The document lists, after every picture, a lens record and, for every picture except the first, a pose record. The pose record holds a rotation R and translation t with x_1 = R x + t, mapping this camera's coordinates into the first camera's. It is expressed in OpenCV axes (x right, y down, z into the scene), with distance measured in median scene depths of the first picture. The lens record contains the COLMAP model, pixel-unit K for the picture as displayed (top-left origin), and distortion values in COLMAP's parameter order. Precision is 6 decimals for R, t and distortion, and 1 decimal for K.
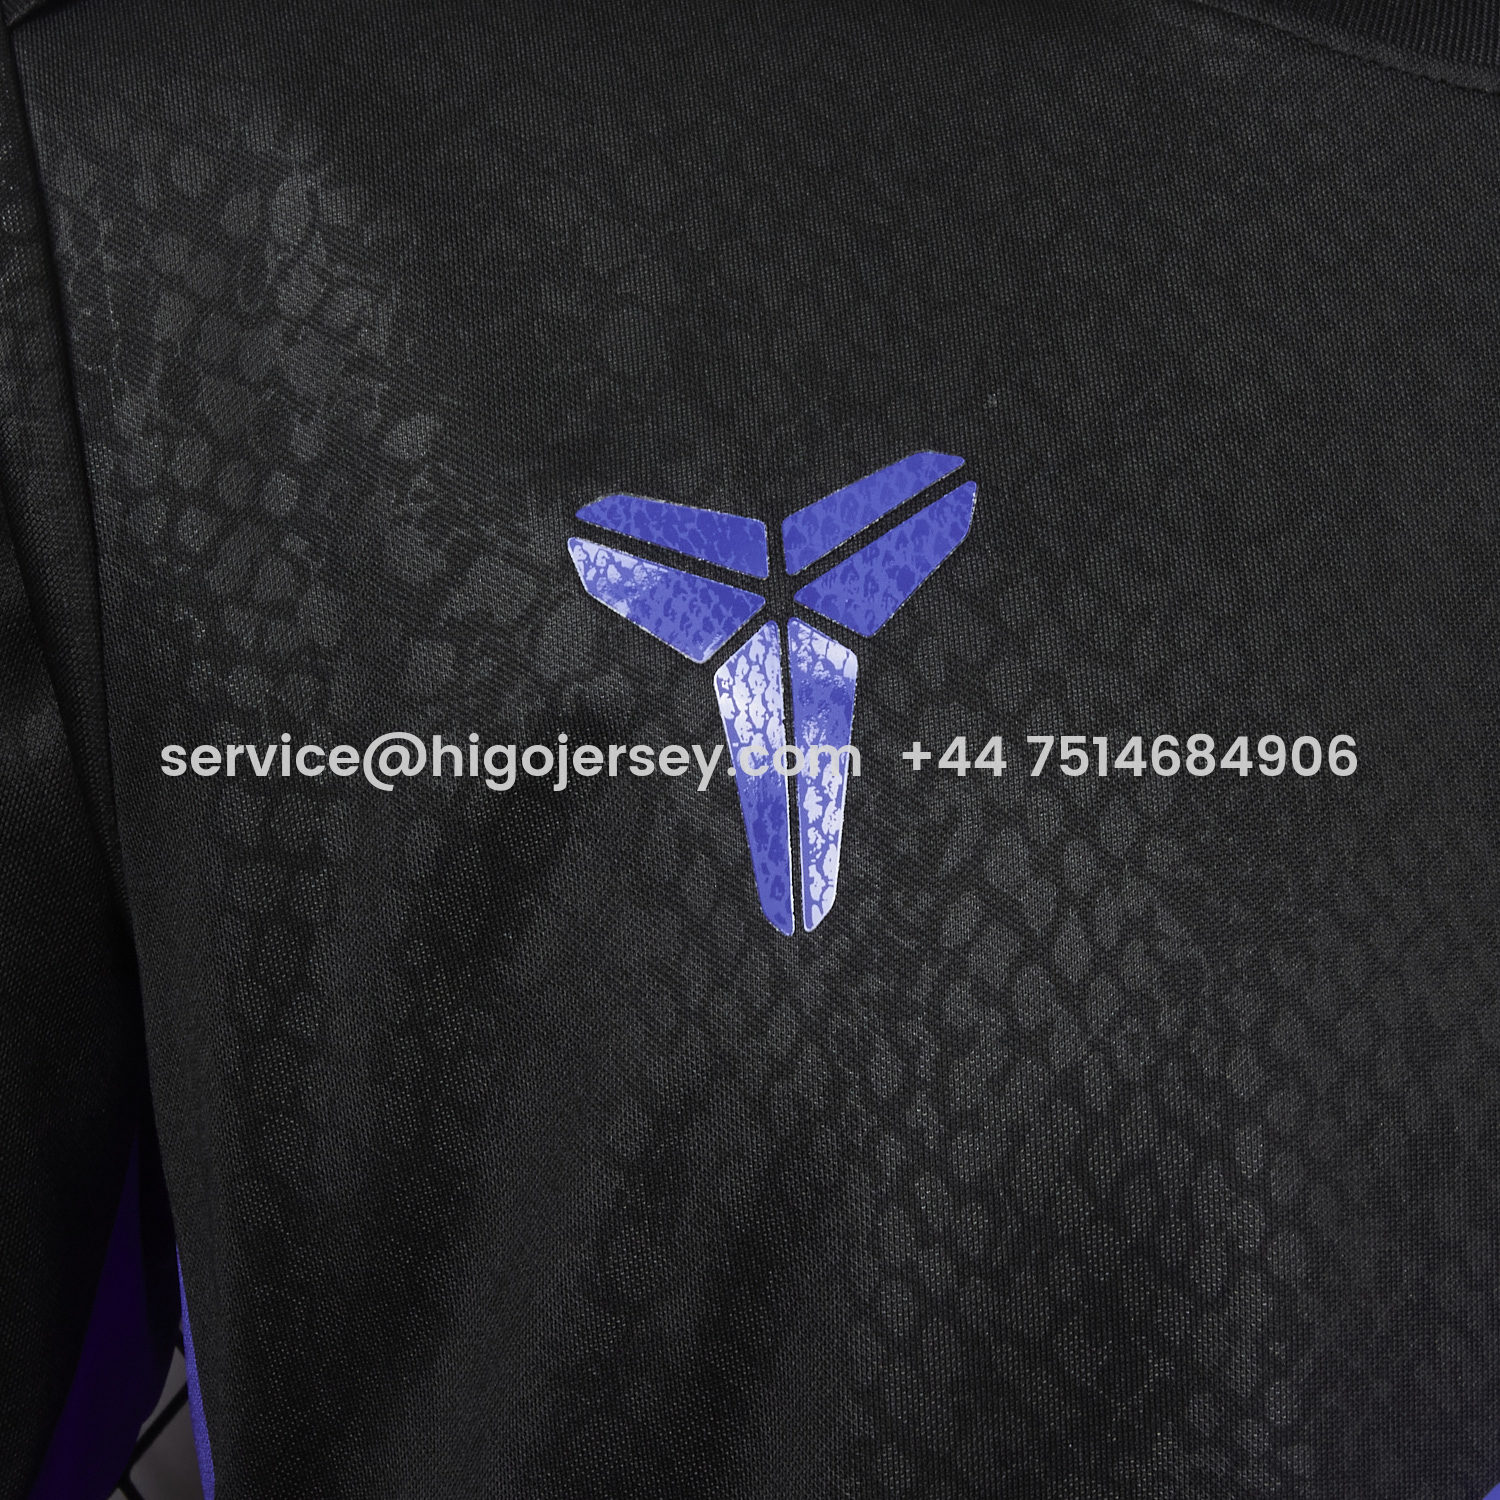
lens RADIAL K [[3138.9, 0, 755.0], [0, 3138.9, 747.3], [0, 0, 1]] dist [-0.053932, 0.000000]
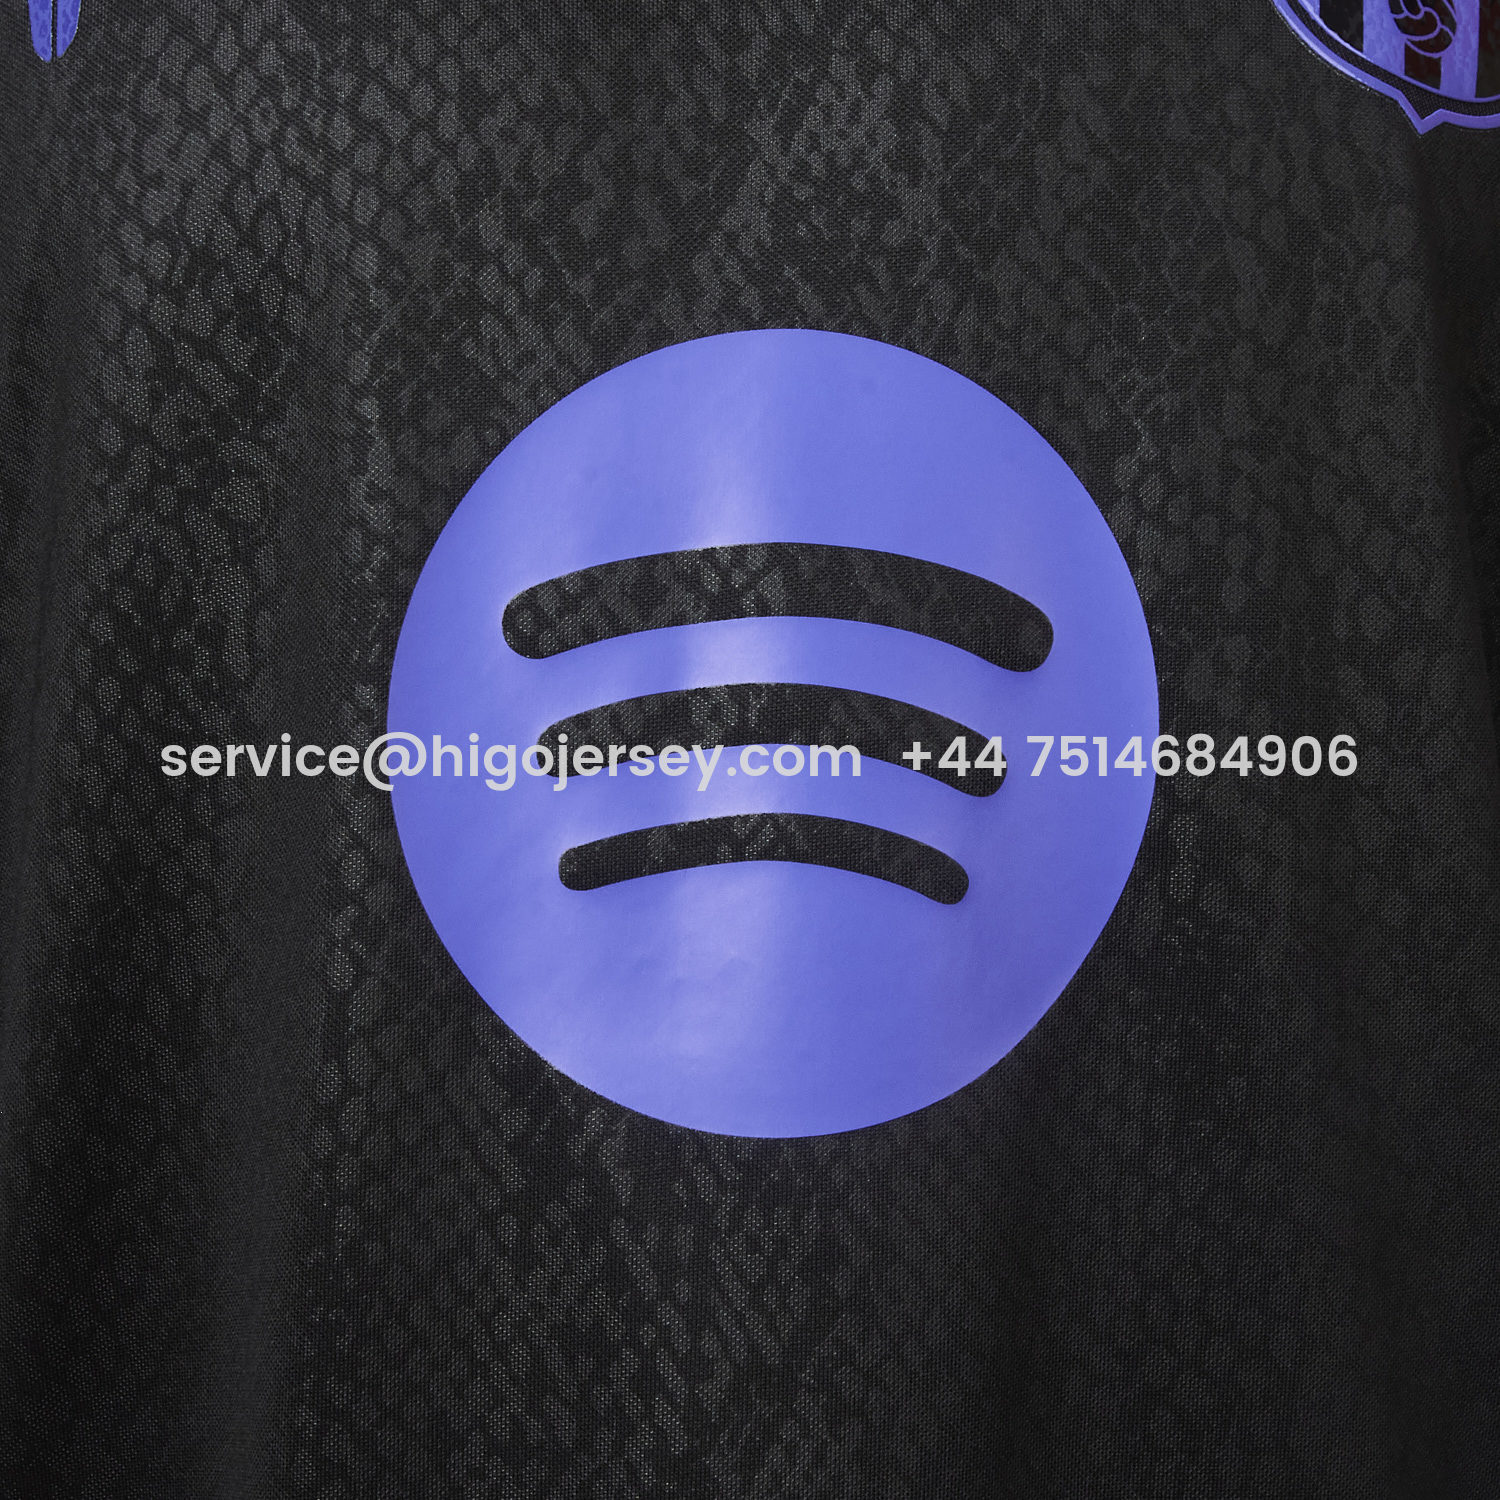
lens RADIAL K [[3138.9, 0, 754.8], [0, 3138.9, 751.3], [0, 0, 1]] dist [-0.053932, 0.000000]
pose [[0.981578, -0.017149, -0.190293, 0.566387], [0.035579, 0.994950, 0.093858, 0.242282], [0.187722, -0.098899, 0.977230, -0.296252]]
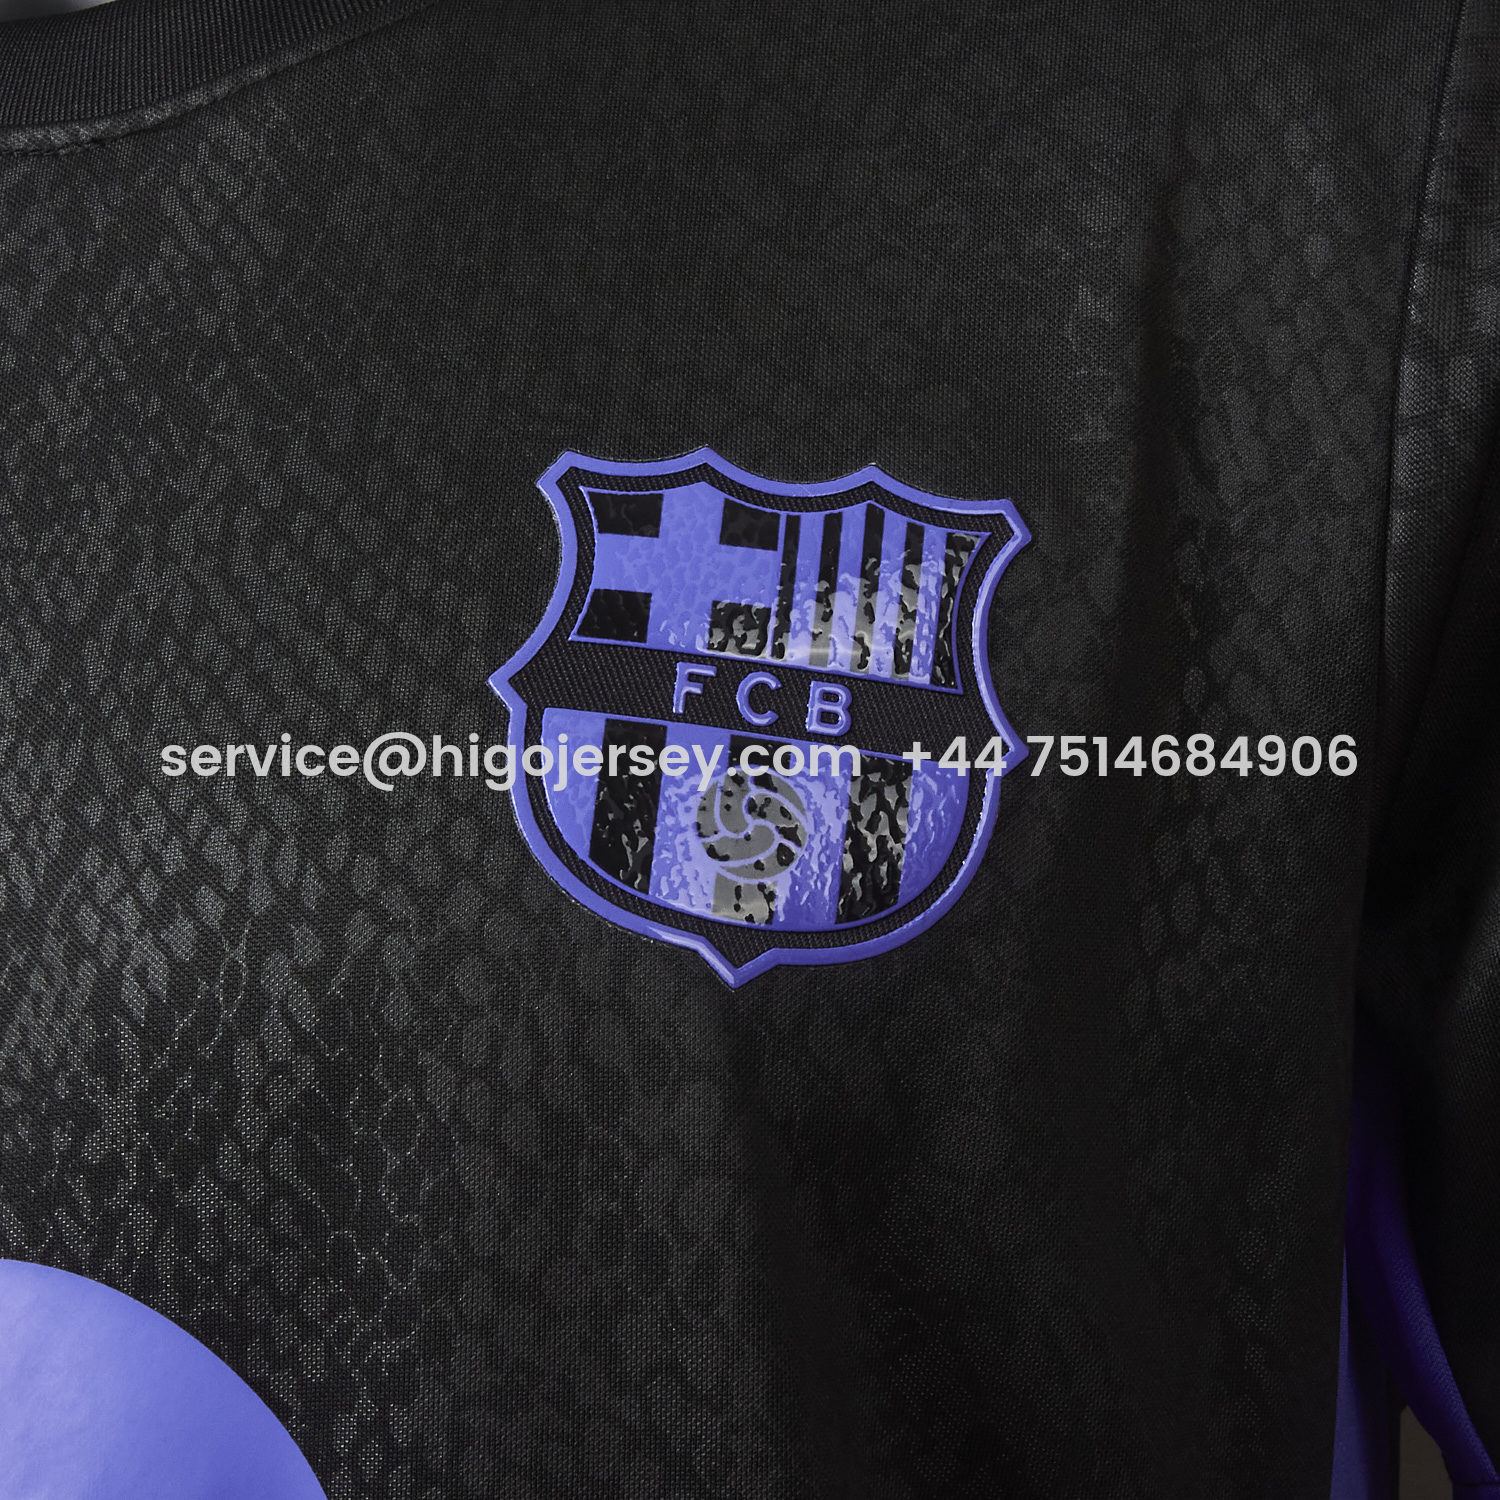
lens RADIAL K [[3138.9, 0, 753.8], [0, 3138.9, 754.3], [0, 0, 1]] dist [-0.053932, 0.000000]
pose [[0.855762, -0.079547, -0.511218, 1.155586], [0.093983, 0.995571, 0.002410, 0.034421], [0.508763, -0.050108, 0.859447, 0.172150]]
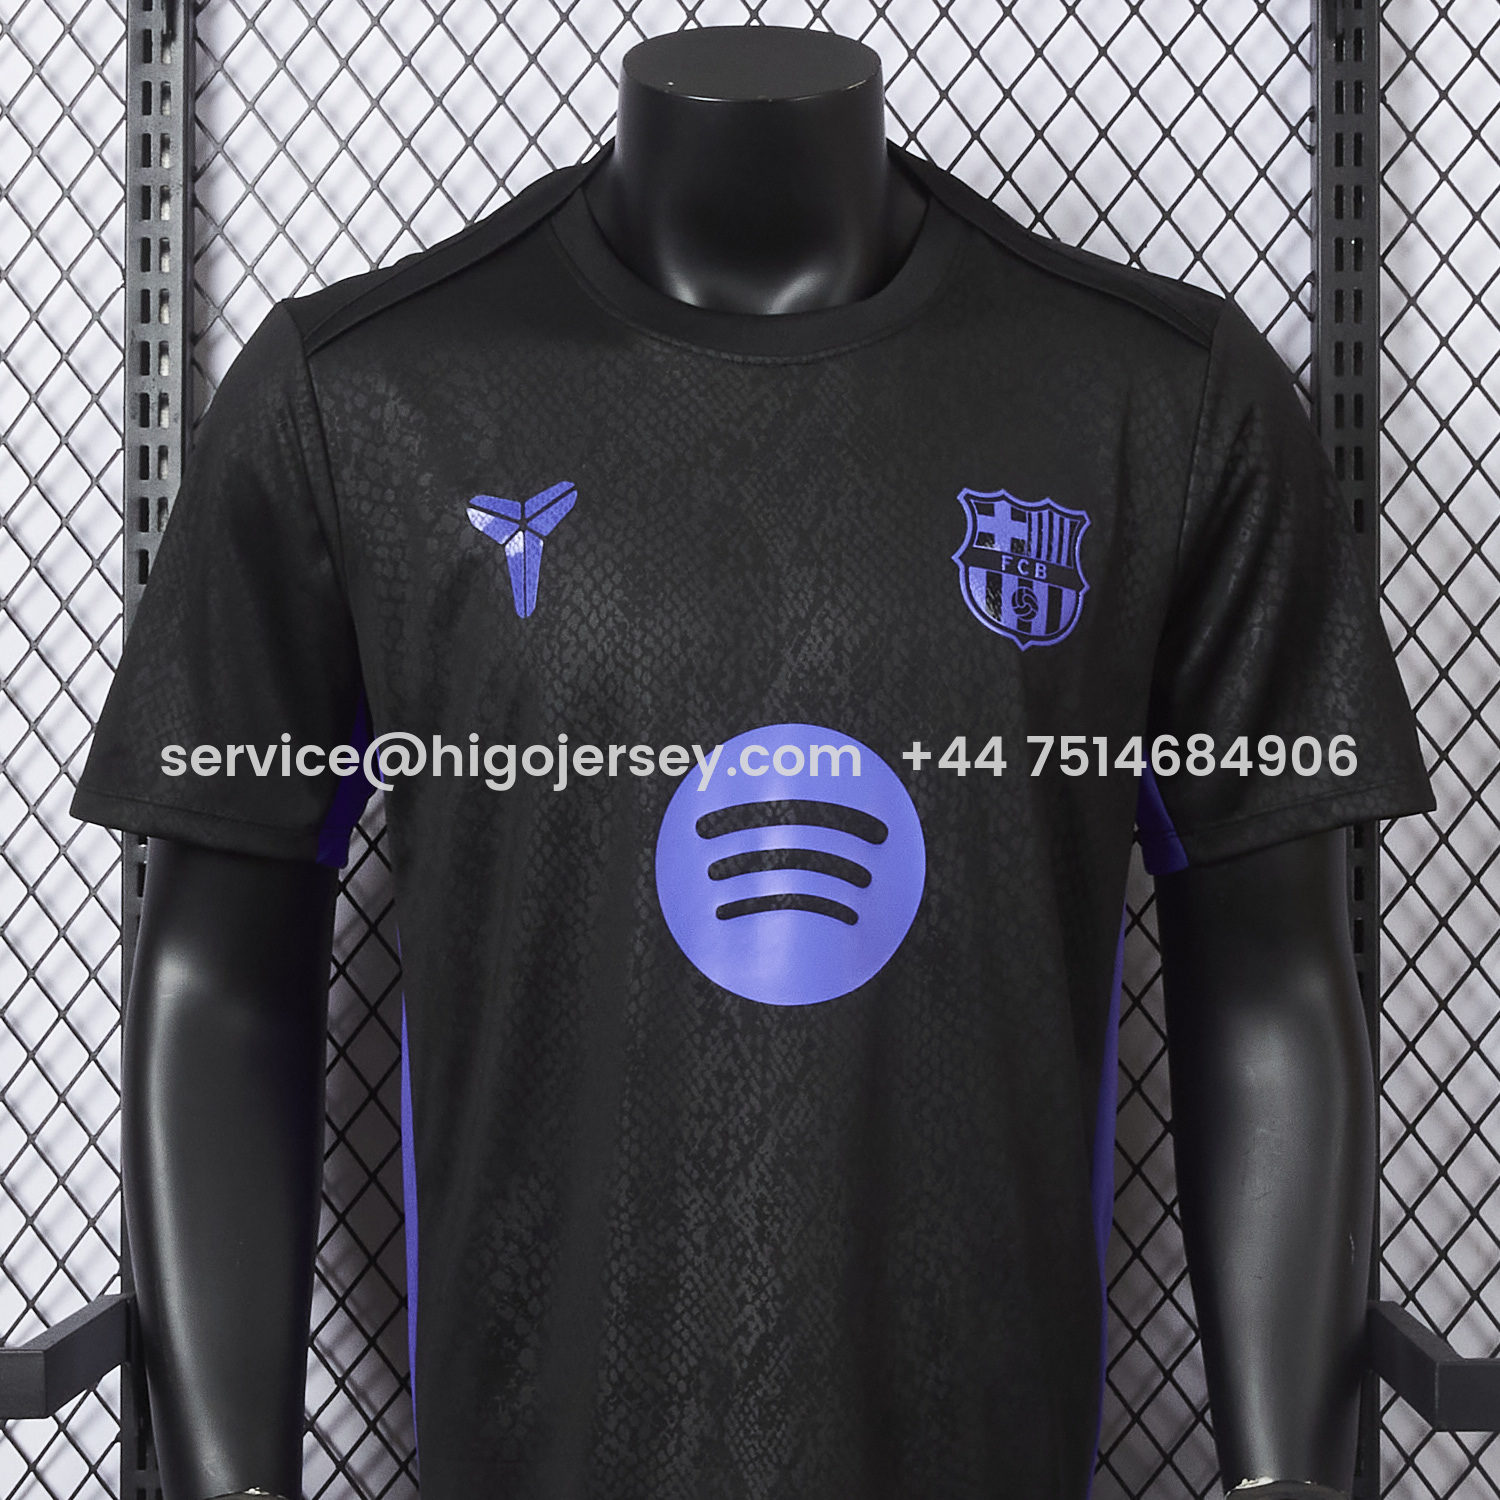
lens RADIAL K [[4360.6, 0, 733.3], [0, 4360.6, 858.6], [0, 0, 1]] dist [0.339040, 0.000000]
pose [[0.987376, -0.014704, -0.157709, 1.070329], [0.028760, 0.995774, 0.087220, -0.100600], [0.155761, -0.090655, 0.983626, -4.081194]]
